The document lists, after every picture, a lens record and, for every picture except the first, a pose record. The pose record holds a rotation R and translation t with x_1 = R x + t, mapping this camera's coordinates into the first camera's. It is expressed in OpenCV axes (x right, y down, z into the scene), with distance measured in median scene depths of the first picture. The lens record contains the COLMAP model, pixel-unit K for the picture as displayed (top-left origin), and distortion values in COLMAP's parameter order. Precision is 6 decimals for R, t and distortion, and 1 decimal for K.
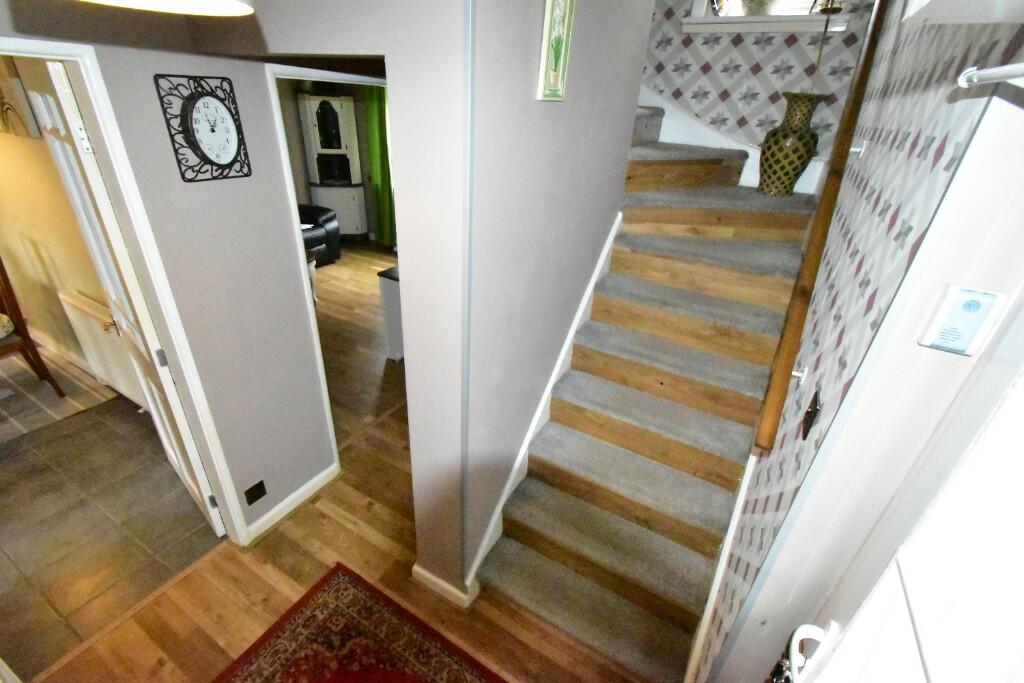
lens RADIAL K [[453.8, 0, 516.4], [0, 453.8, 342.2], [0, 0, 1]] dist [-0.003071, -0.000502]
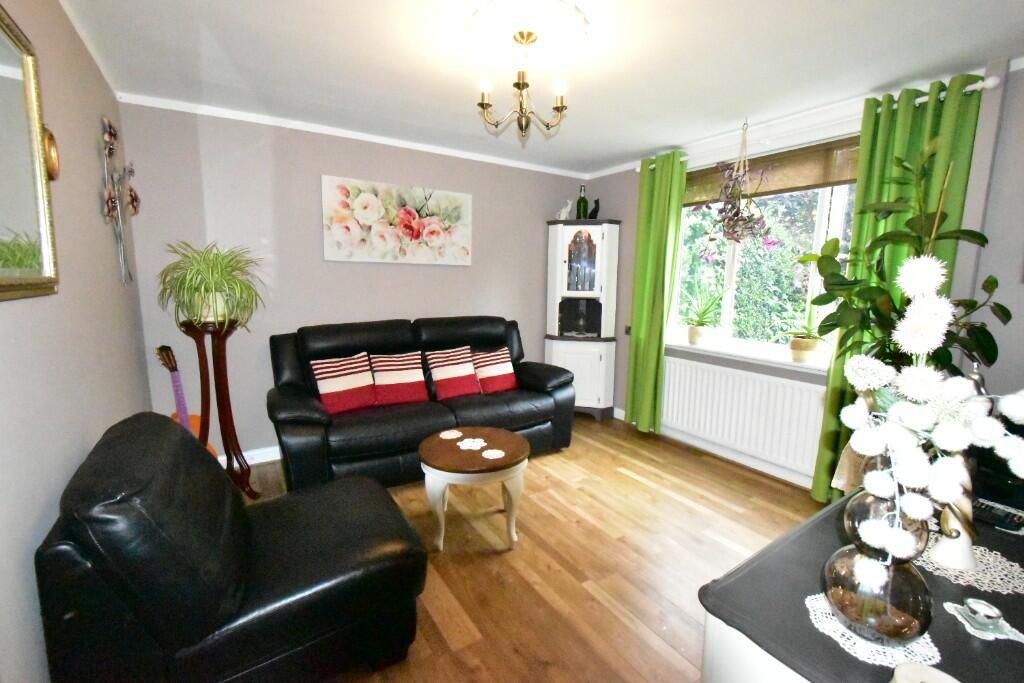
lens RADIAL K [[453.8, 0, 514.6], [0, 453.8, 341.4], [0, 0, 1]] dist [-0.003071, -0.000502]
pose [[0.883308, 0.020045, -0.468364, -0.161515], [-0.188301, 0.930117, -0.315318, -0.104740], [0.429313, 0.366717, 0.825354, 0.389504]]
